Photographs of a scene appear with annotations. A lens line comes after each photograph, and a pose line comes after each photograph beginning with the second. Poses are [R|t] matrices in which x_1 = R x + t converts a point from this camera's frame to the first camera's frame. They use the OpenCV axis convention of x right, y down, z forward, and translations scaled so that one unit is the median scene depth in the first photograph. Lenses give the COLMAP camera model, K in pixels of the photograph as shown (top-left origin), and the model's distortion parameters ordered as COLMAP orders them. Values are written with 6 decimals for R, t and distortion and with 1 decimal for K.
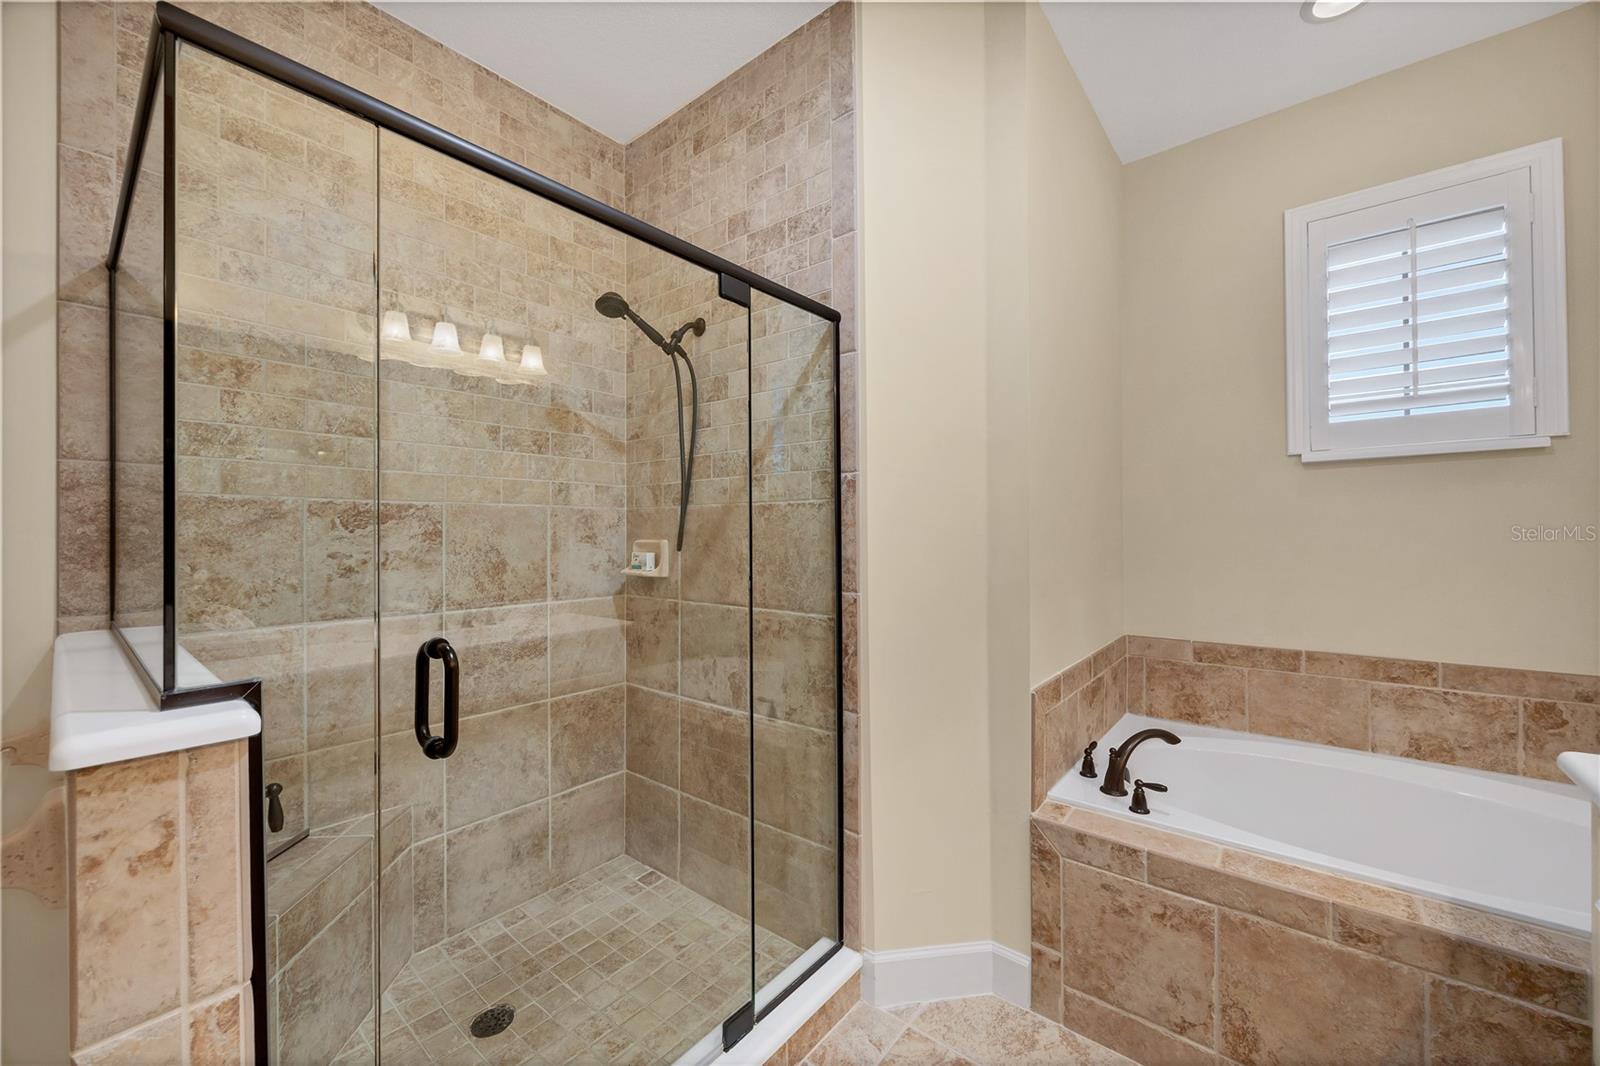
lens RADIAL K [[619.6, 0, 795.2], [0, 619.6, 531.9], [0, 0, 1]] dist [-0.003562, 0.000183]
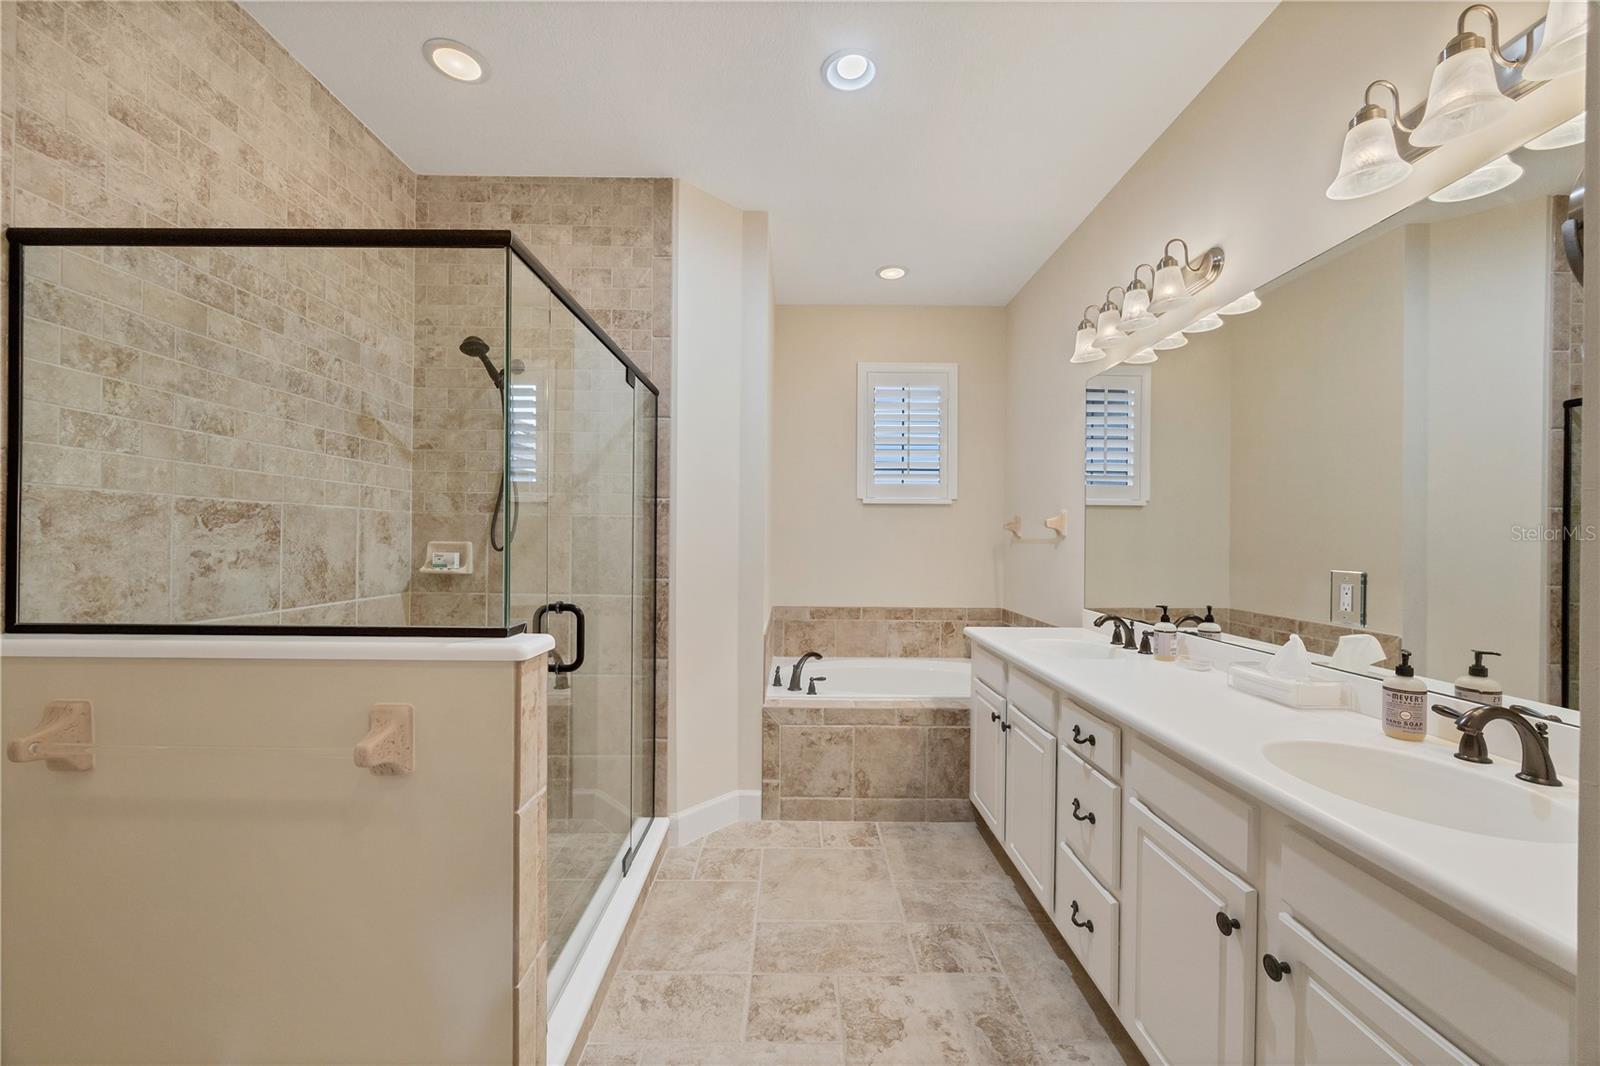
lens RADIAL K [[619.6, 0, 802.9], [0, 619.6, 539.3], [0, 0, 1]] dist [-0.003562, 0.000183]
pose [[0.767307, 0.014100, 0.641124, -0.612091], [-0.016665, 0.999859, -0.002044, 0.000632], [-0.641063, -0.009116, 0.767434, -0.361535]]
